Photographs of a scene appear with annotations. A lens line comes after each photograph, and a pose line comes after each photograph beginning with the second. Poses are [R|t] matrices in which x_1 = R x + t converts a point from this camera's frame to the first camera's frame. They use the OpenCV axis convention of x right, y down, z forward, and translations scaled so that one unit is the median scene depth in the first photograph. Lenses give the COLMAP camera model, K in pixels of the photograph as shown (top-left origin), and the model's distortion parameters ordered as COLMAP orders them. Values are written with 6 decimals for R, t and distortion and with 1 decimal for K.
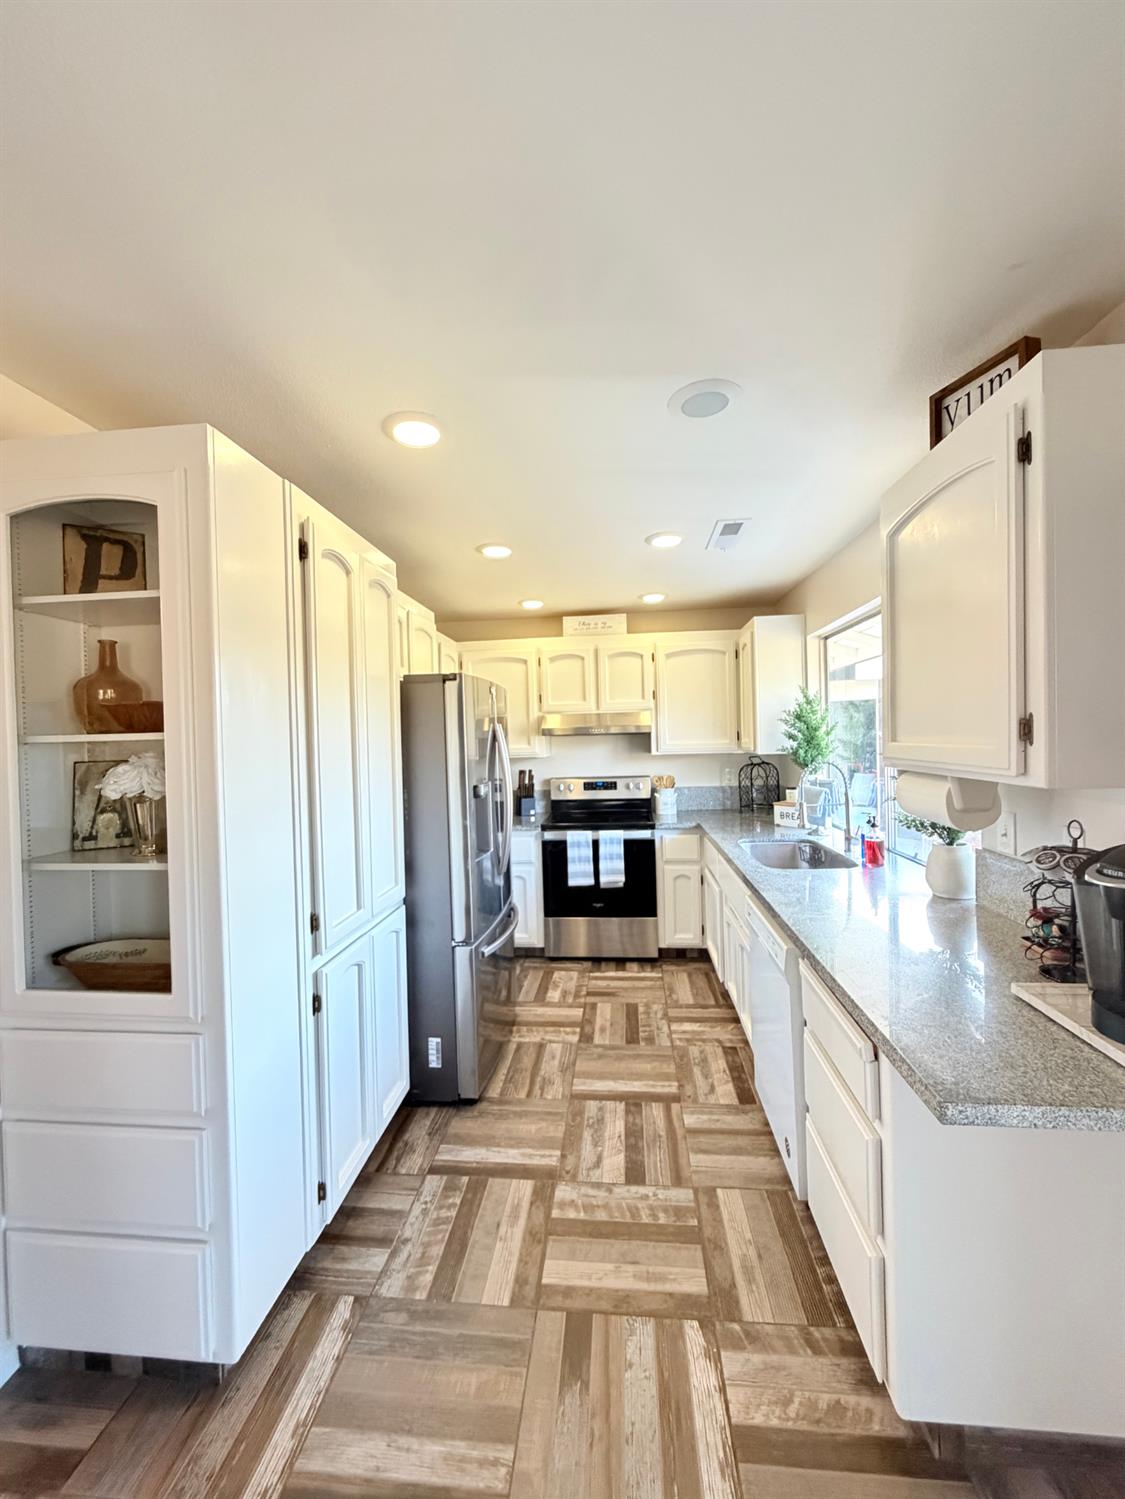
lens RADIAL K [[596.2, 0, 562.0], [0, 596.2, 745.7], [0, 0, 1]] dist [0.000679, 0.000478]
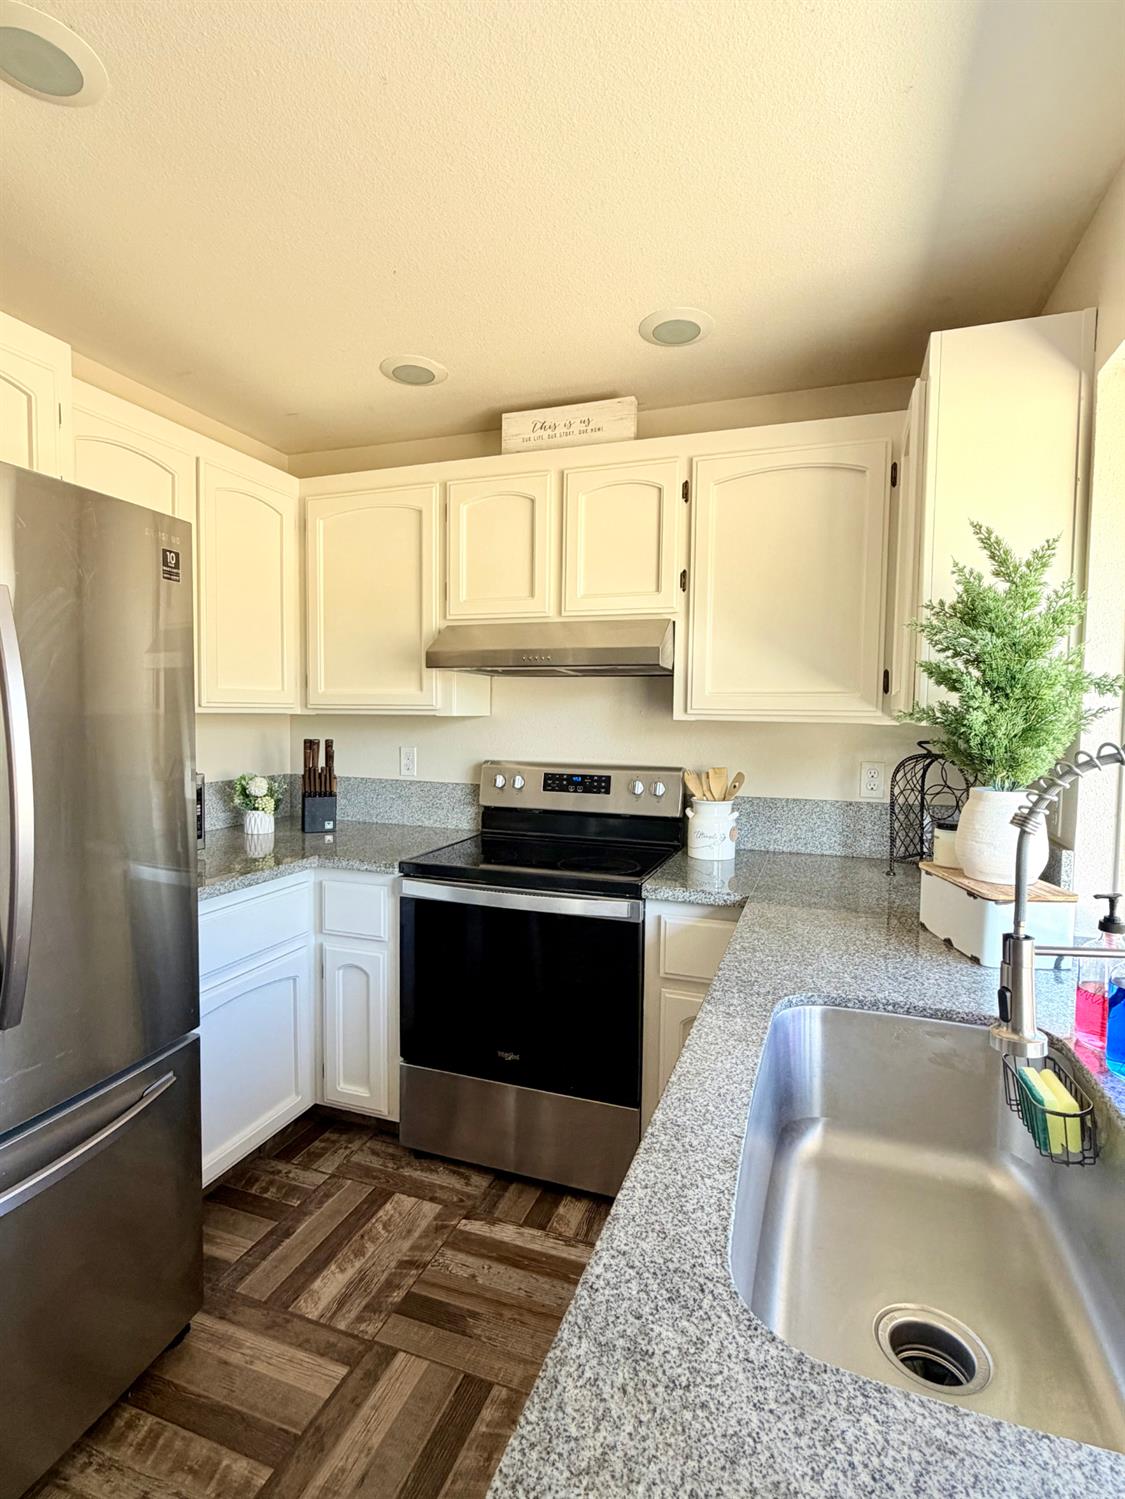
lens RADIAL K [[740.1, 0, 562.0], [0, 740.1, 748.7], [0, 0, 1]] dist [0.002570, 0.000315]
pose [[0.969756, 0.052479, -0.238366, 0.206054], [-0.043435, 0.998129, 0.043039, 0.016788], [0.240179, -0.031384, 0.970221, 0.467375]]
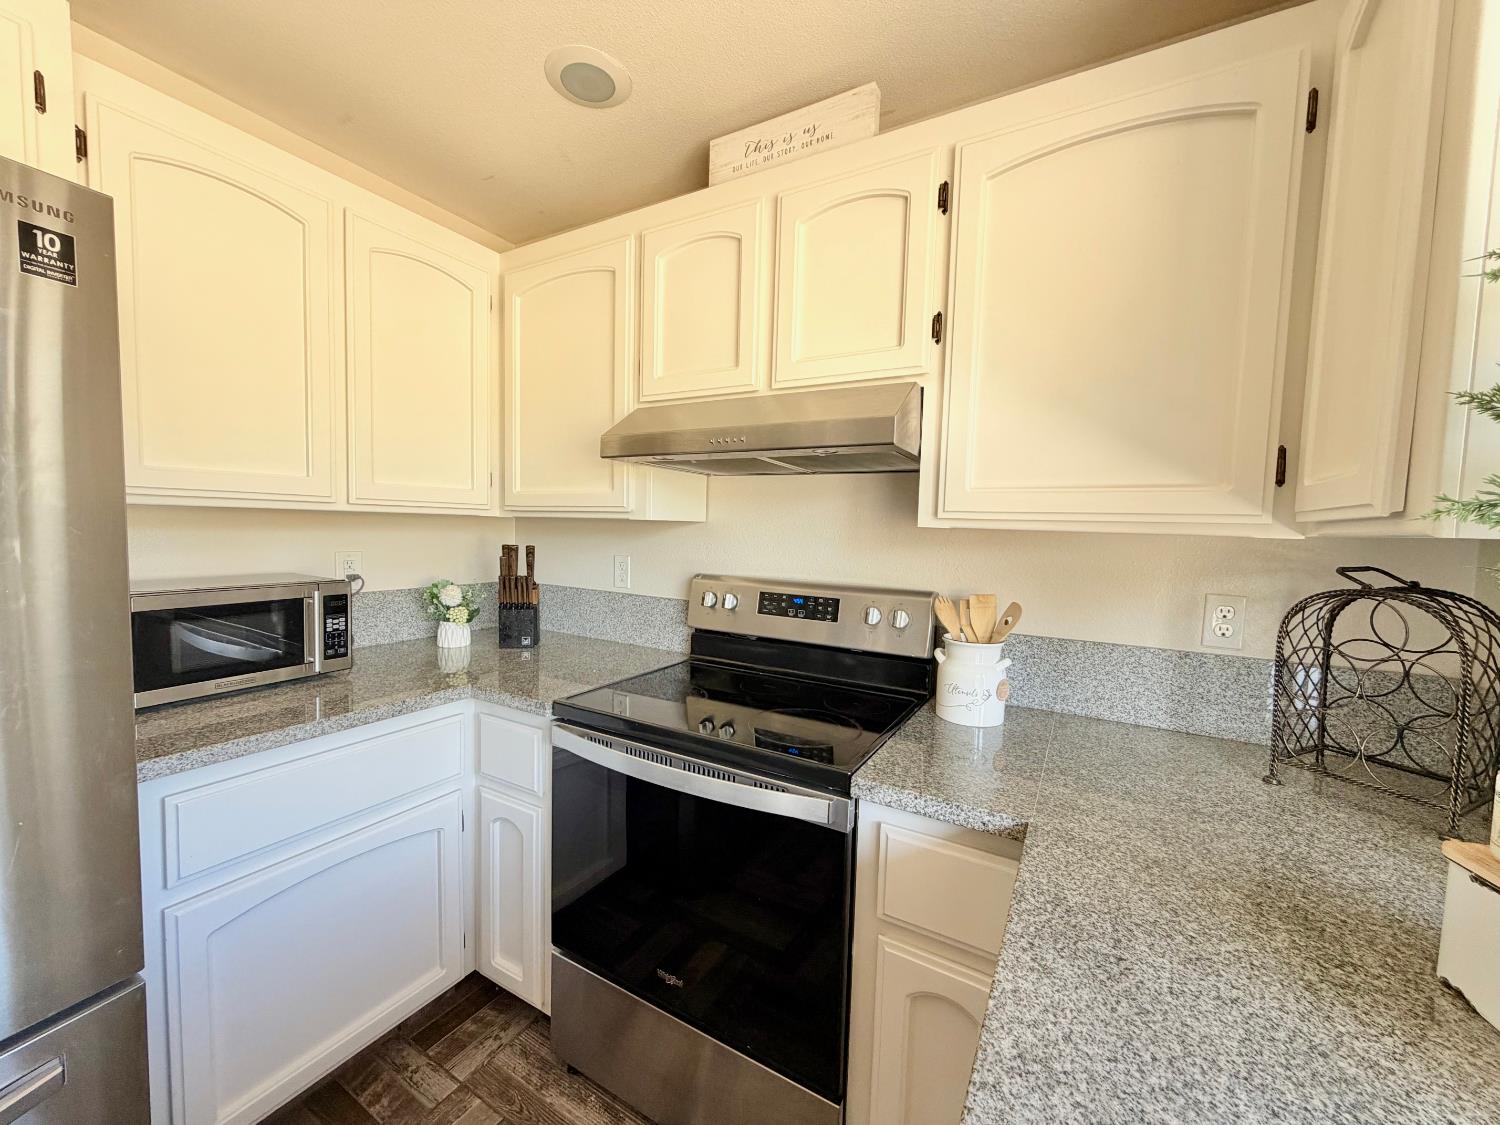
lens RADIAL K [[596.6, 0, 746.9], [0, 596.6, 562.0], [0, 0, 1]] dist [0.000679, 0.000478]
pose [[0.909469, 0.078564, -0.408282, 0.202126], [-0.059390, 0.996463, 0.059451, 0.020525], [0.411509, -0.029821, 0.910918, 0.696262]]
